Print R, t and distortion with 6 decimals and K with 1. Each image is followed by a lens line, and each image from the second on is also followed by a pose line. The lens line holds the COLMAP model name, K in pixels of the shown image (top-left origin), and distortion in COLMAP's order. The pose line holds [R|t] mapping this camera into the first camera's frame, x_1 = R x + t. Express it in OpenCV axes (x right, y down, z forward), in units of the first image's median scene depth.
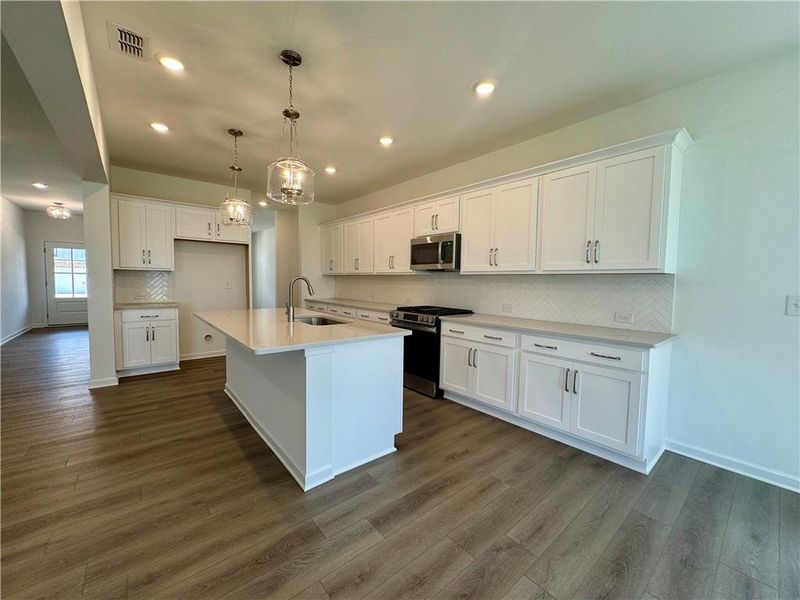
lens RADIAL K [[321.2, 0, 398.6], [0, 321.2, 297.9], [0, 0, 1]] dist [-0.002414, 0.000021]
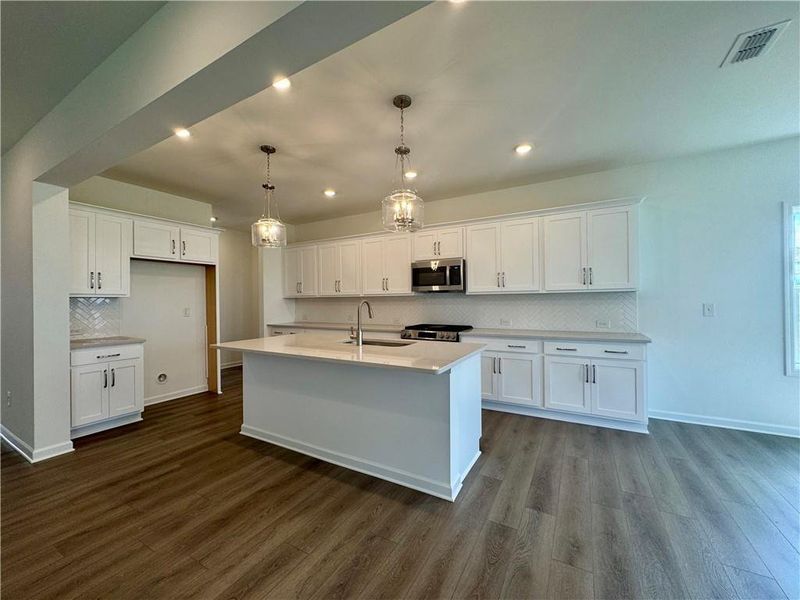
lens RADIAL K [[321.2, 0, 398.6], [0, 321.2, 297.9], [0, 0, 1]] dist [-0.002414, 0.000021]
pose [[0.937255, -0.024282, 0.347798, -0.513829], [0.045274, 0.997602, -0.052358, -0.014705], [-0.345692, 0.064819, 0.936106, 0.015017]]
